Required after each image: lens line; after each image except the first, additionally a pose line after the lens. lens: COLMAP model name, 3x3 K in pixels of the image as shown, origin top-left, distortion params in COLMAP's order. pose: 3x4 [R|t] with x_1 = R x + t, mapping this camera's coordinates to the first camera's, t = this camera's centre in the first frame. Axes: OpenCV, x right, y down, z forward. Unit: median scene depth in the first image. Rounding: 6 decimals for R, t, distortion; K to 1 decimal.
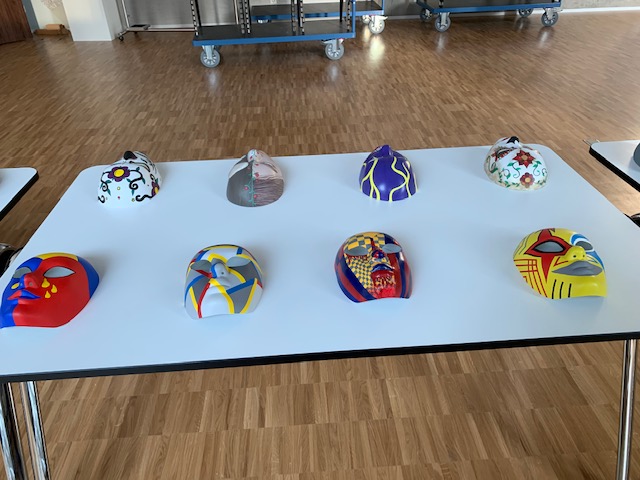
lens RADIAL K [[475.4, 0, 320.0], [0, 475.4, 240.0], [0, 0, 1]] dist [0.004934, -0.037672]
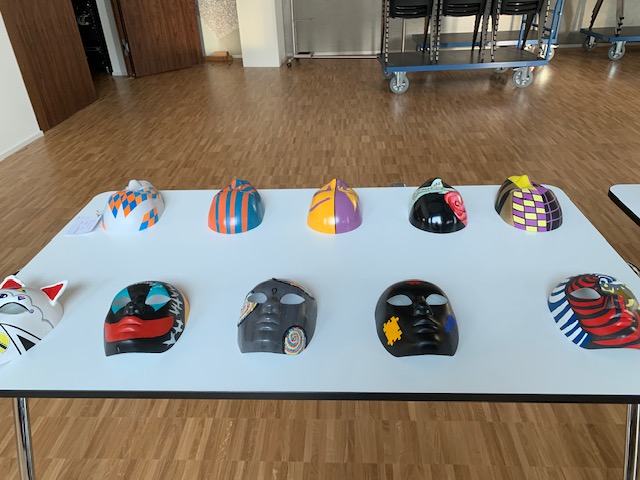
lens RADIAL K [[482.0, 0, 318.1], [0, 482.0, 251.9], [0, 0, 1]] dist [0.005684, -0.031852]
pose [[0.993682, 0.041196, -0.104396, -0.266907], [-0.045719, 0.998100, -0.041309, 0.015548], [0.102496, 0.045821, 0.993677, -0.003035]]
